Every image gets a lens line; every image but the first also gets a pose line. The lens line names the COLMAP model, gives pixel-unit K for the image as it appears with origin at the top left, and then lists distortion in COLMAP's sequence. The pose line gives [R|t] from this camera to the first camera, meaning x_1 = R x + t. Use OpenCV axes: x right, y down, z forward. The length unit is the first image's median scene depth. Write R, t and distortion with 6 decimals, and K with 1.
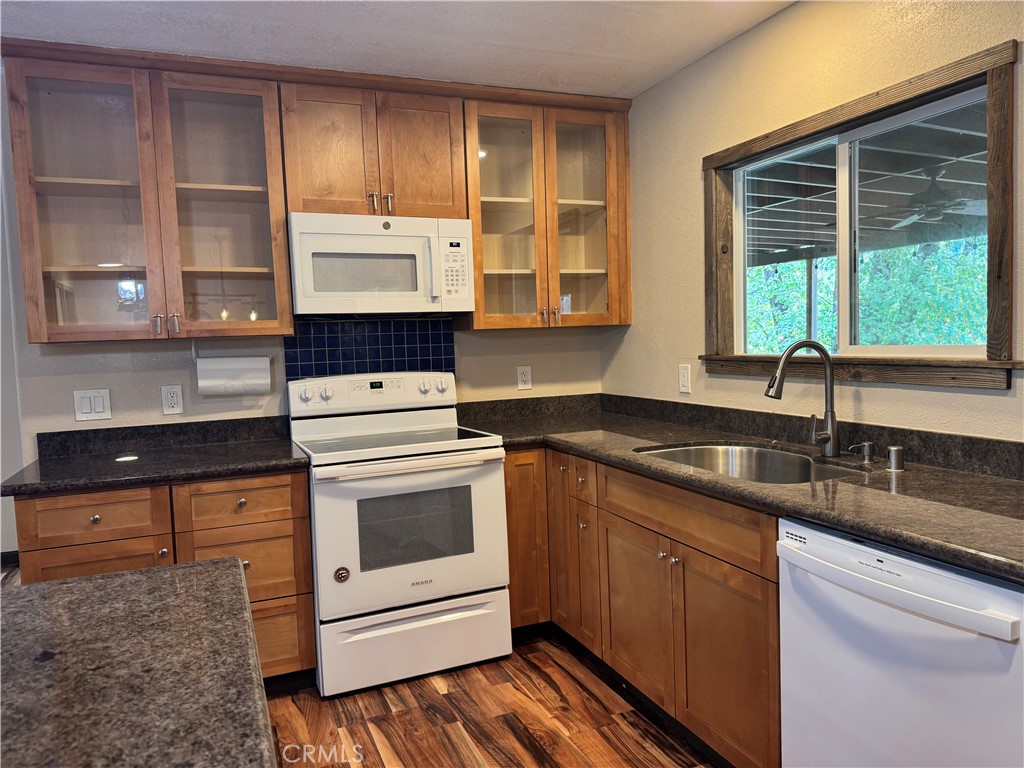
lens RADIAL K [[724.1, 0, 507.6], [0, 724.1, 387.9], [0, 0, 1]] dist [0.023838, -0.033787]
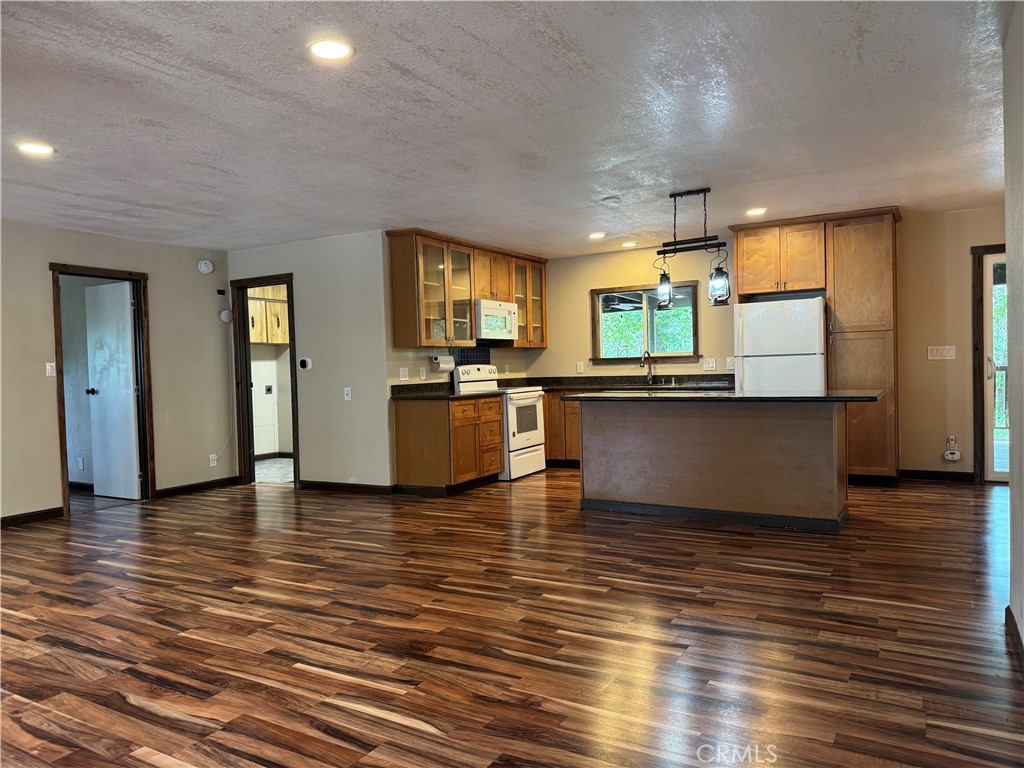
lens RADIAL K [[724.1, 0, 514.5], [0, 724.1, 385.1], [0, 0, 1]] dist [0.023838, -0.033787]
pose [[0.793895, -0.002108, 0.608051, -1.691747], [0.039442, 0.998067, -0.048037, 0.183215], [-0.606774, 0.062119, 0.792443, -1.046167]]
